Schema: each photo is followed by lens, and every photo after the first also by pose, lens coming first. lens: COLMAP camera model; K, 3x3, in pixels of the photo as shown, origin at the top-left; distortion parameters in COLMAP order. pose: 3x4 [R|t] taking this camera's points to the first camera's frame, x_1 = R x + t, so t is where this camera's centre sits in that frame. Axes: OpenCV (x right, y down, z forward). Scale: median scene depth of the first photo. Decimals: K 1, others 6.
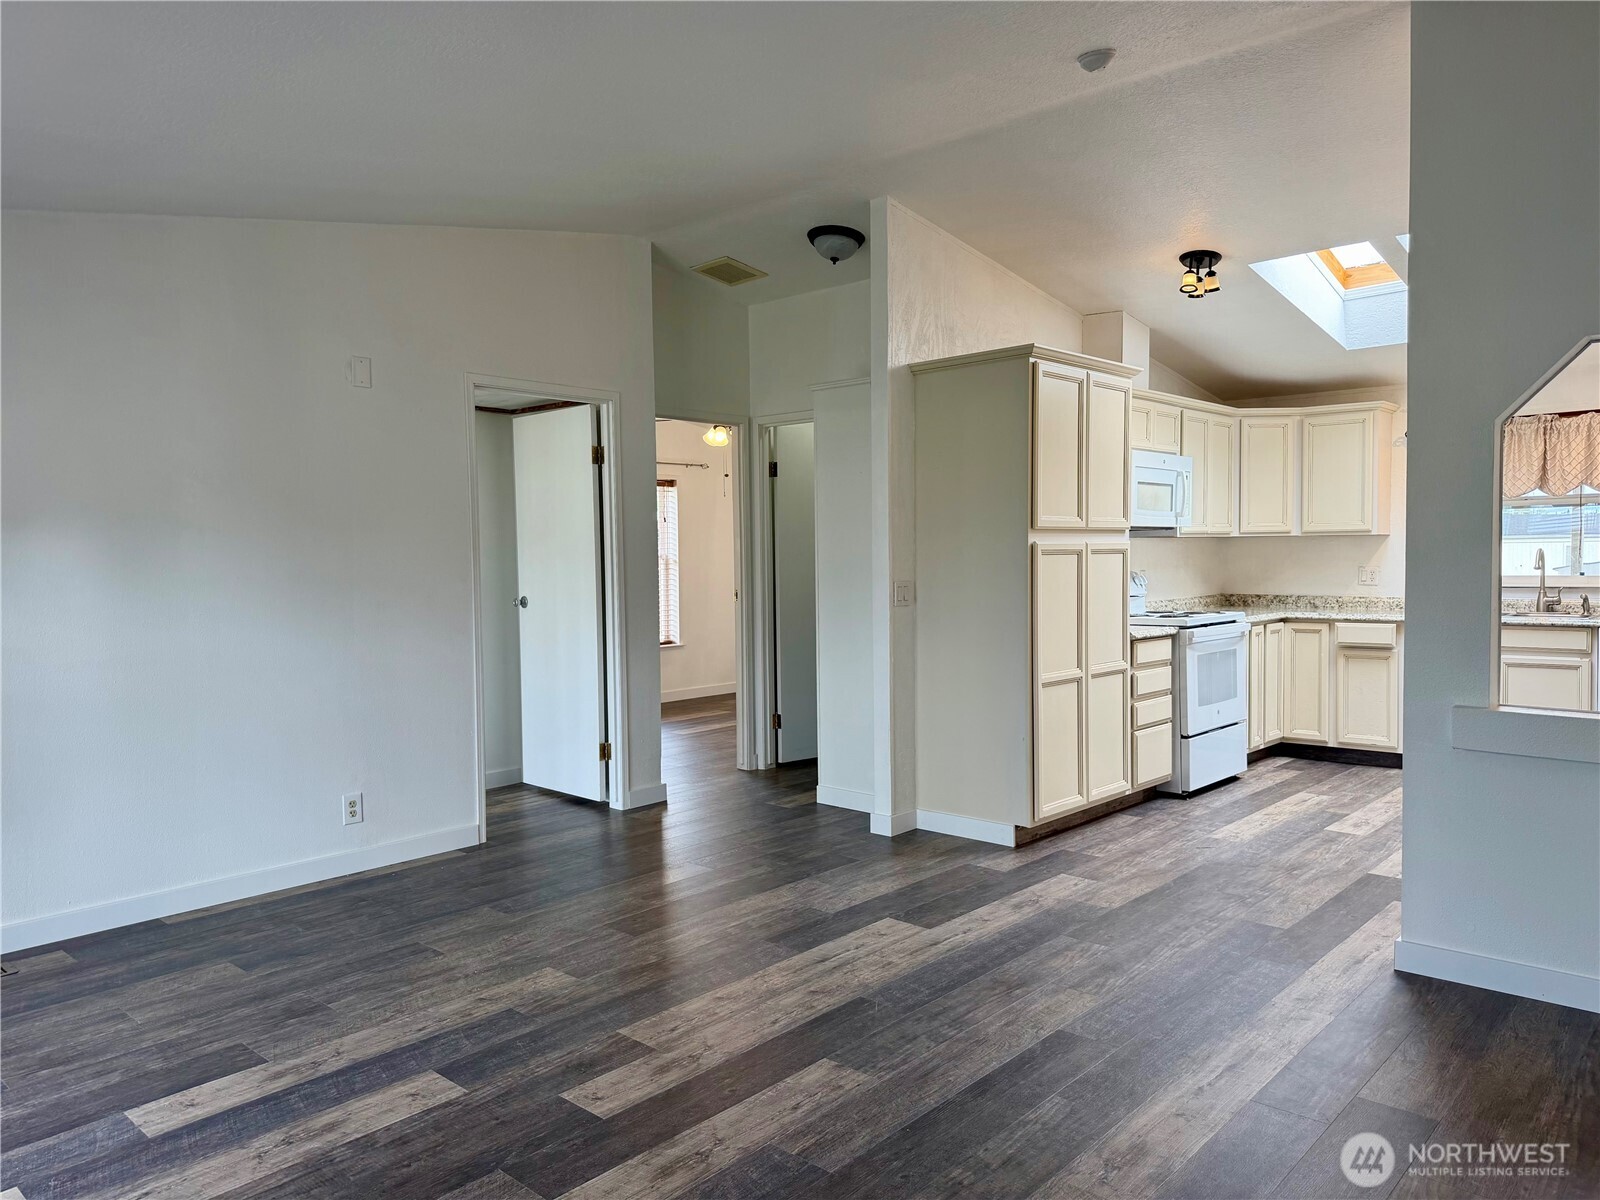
lens RADIAL K [[1156.0, 0, 801.0], [0, 1156.0, 589.8], [0, 0, 1]] dist [-0.001717, 0.000190]
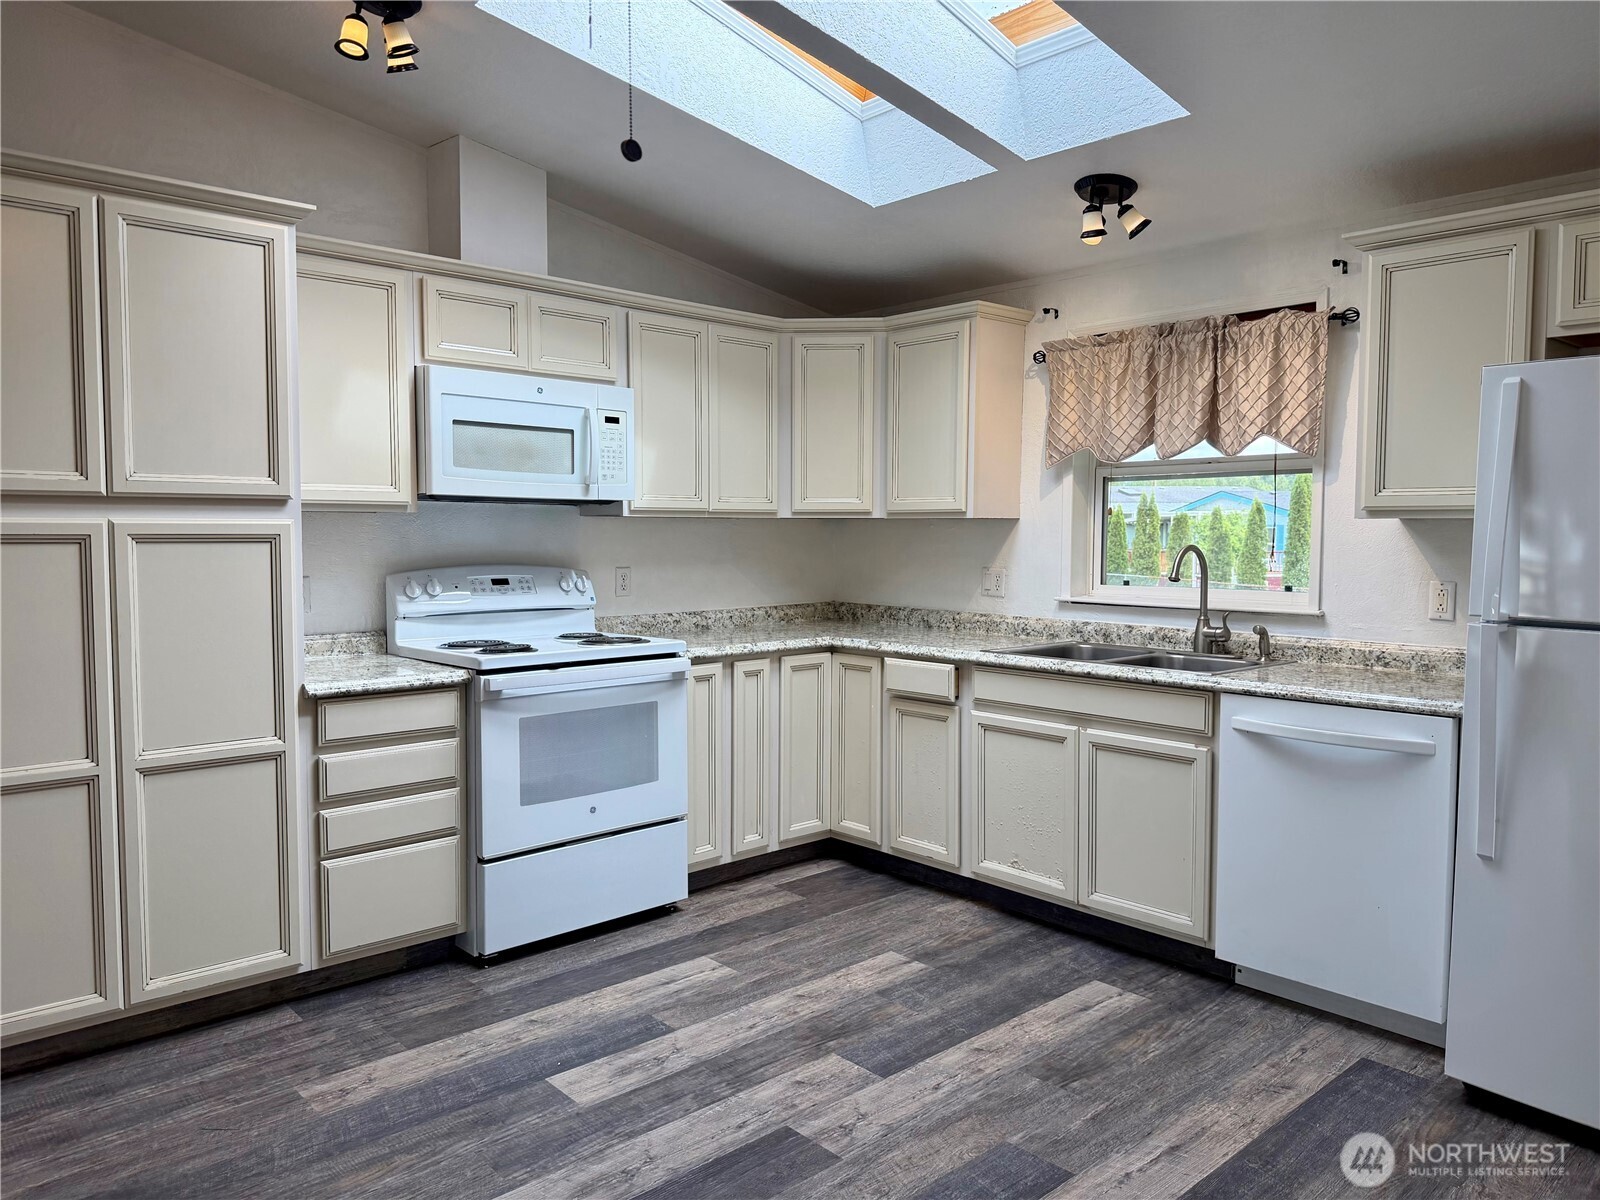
lens RADIAL K [[1097.0, 0, 800.0], [0, 1097.0, 600.0], [0, 0, 1]] dist [0.042799, -0.093693]
pose [[0.996533, 0.020820, -0.080550, 0.485675], [-0.018327, 0.999334, 0.031566, -0.021556], [0.081154, -0.029980, 0.996251, 0.423932]]
